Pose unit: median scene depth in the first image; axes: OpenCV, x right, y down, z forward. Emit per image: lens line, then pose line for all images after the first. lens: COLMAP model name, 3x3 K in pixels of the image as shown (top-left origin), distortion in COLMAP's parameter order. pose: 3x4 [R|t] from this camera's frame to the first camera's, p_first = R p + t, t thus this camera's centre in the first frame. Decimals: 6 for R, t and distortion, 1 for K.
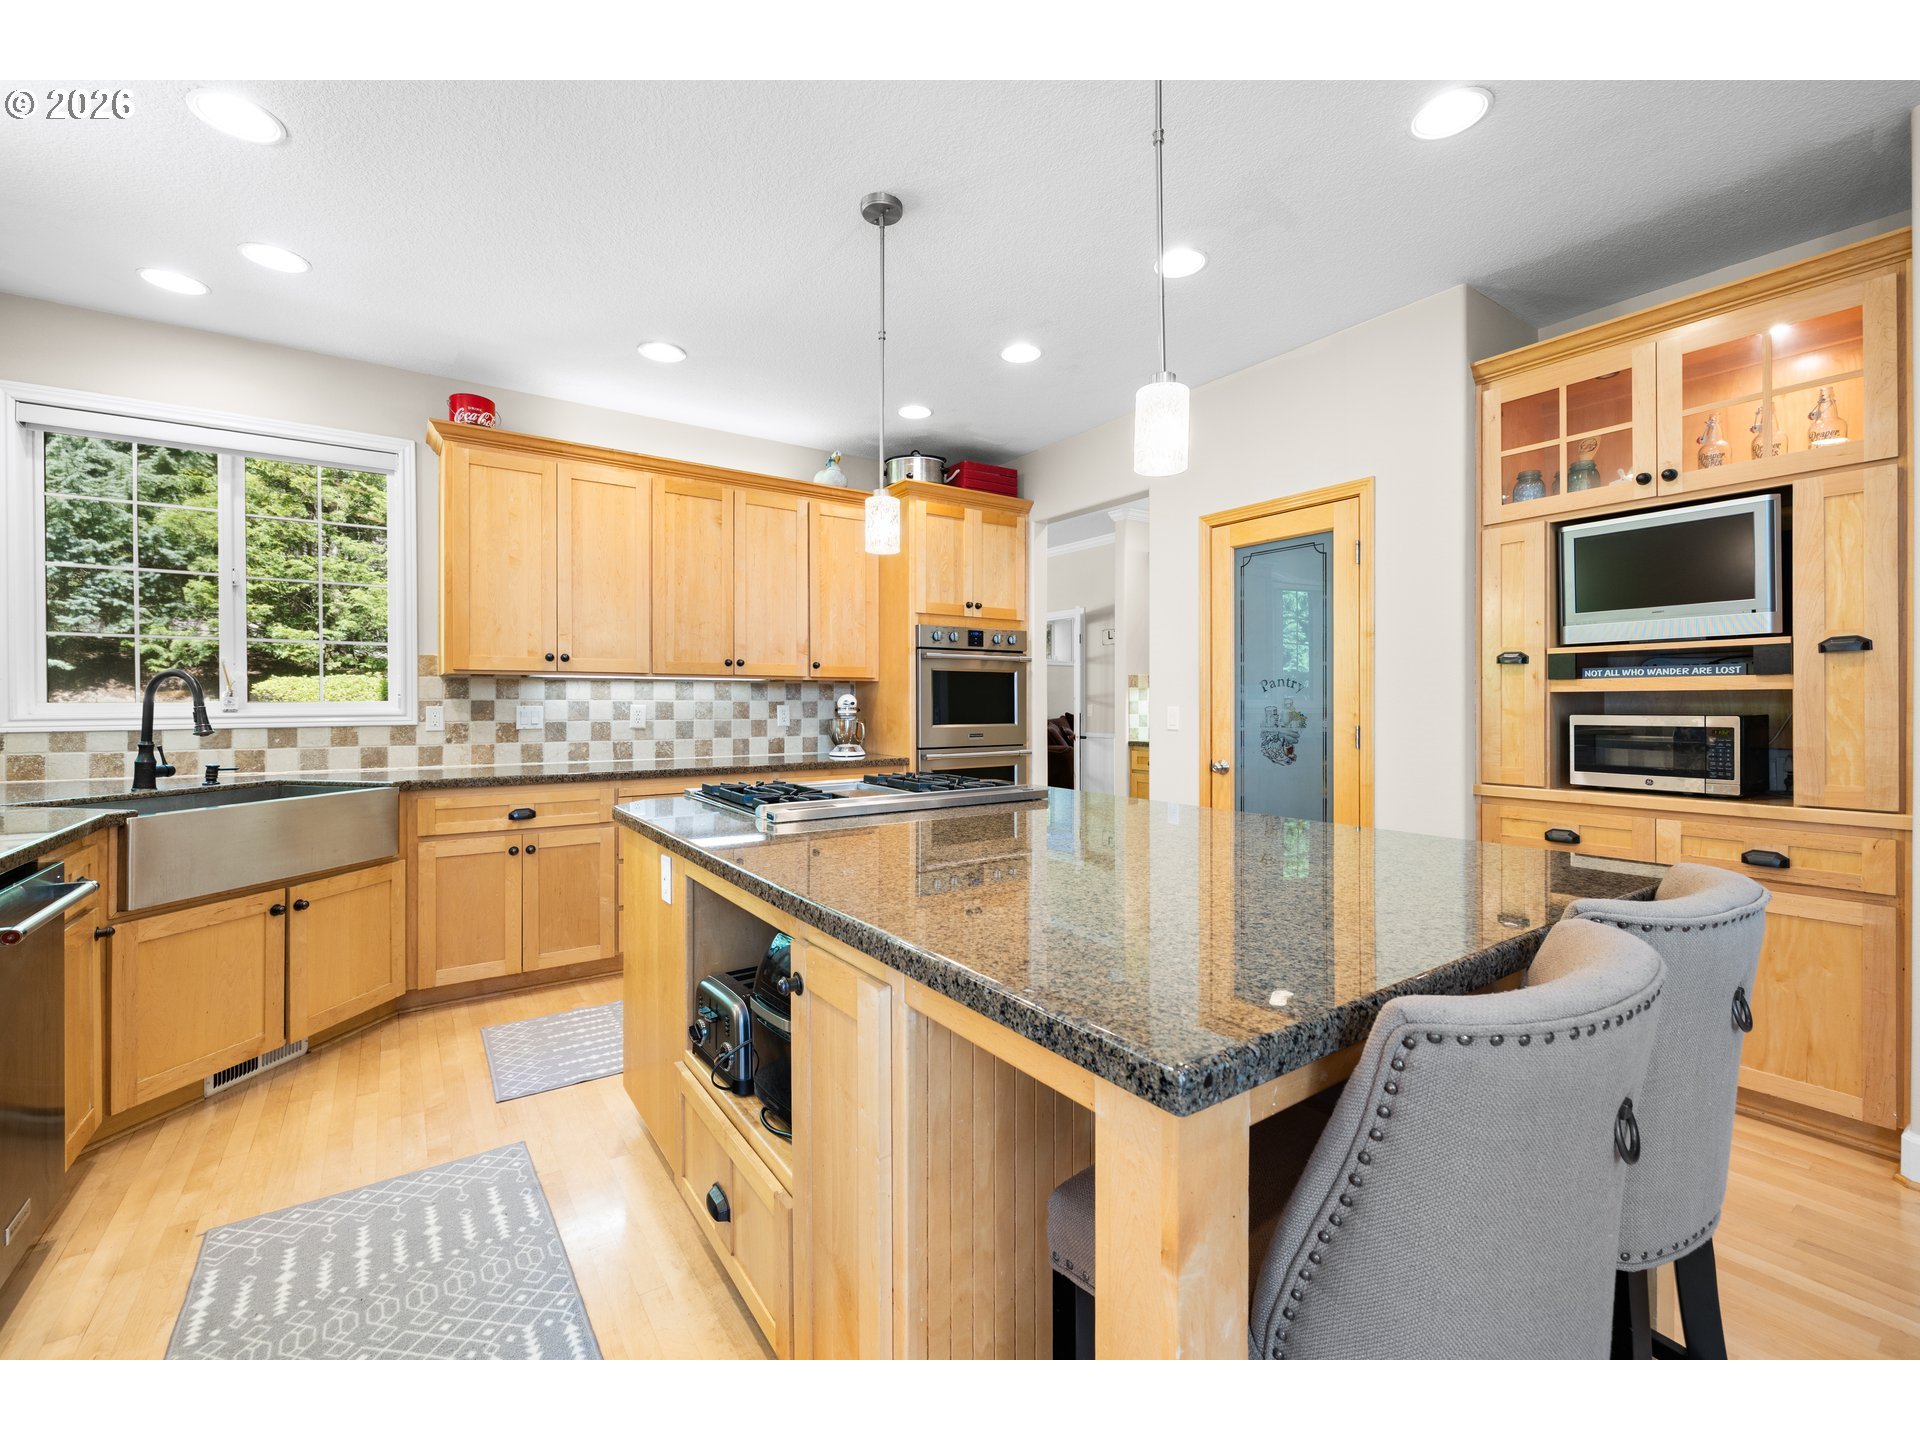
lens RADIAL K [[811.0, 0, 954.1], [0, 811.0, 713.2], [0, 0, 1]] dist [-0.003477, 0.000276]
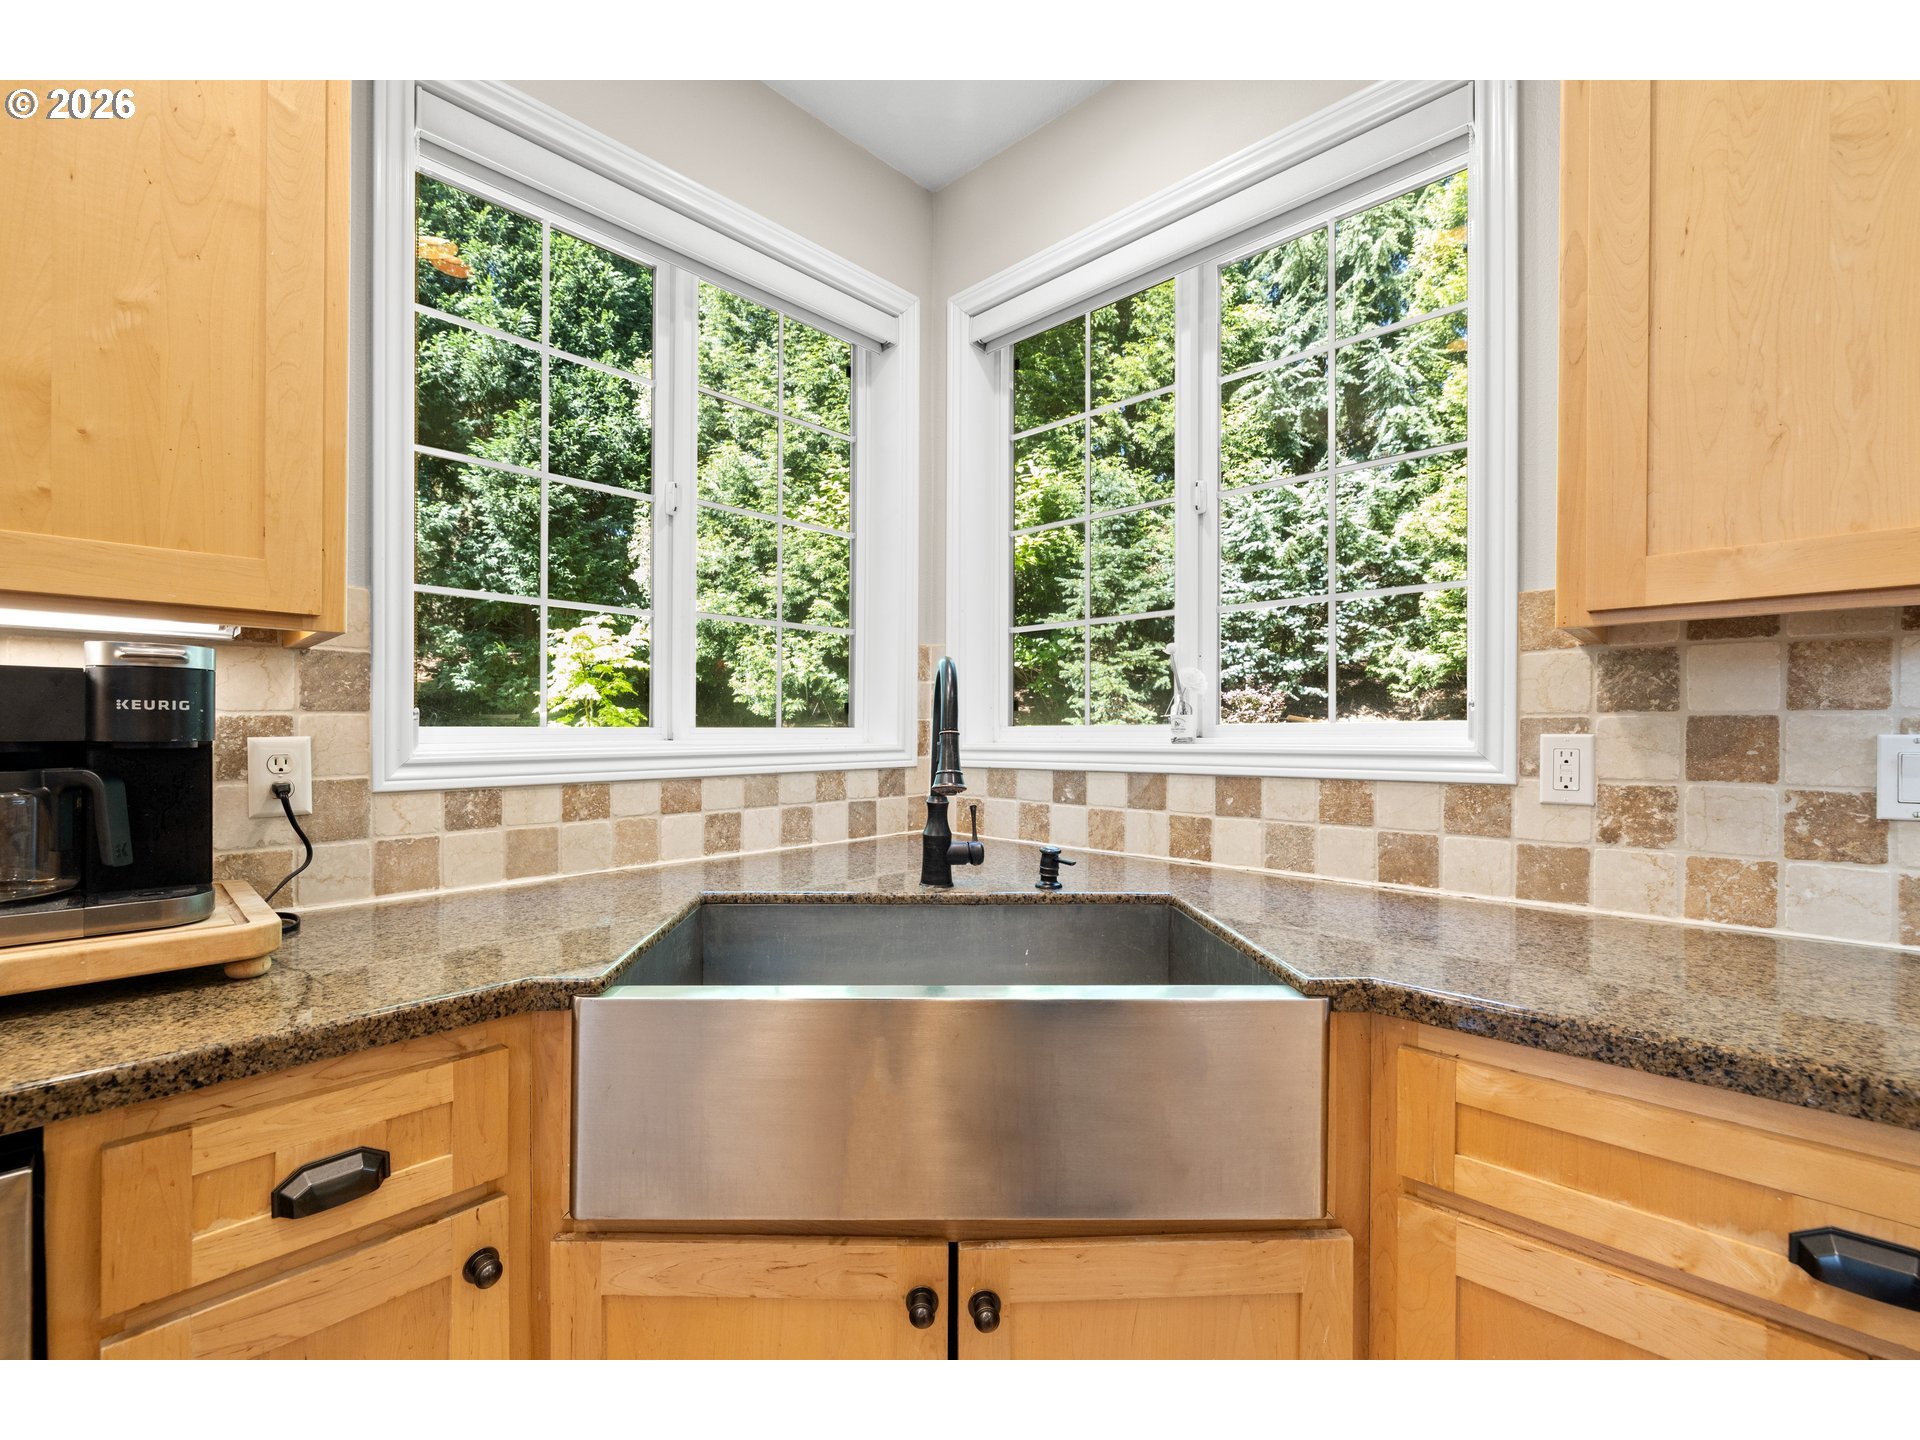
lens RADIAL K [[811.0, 0, 953.8], [0, 811.0, 735.8], [0, 0, 1]] dist [-0.003477, 0.000276]
pose [[0.187135, 0.005116, -0.982321, -0.346197], [-0.011518, 0.999929, 0.003014, -0.005715], [0.982267, 0.010750, 0.187180, 0.673230]]
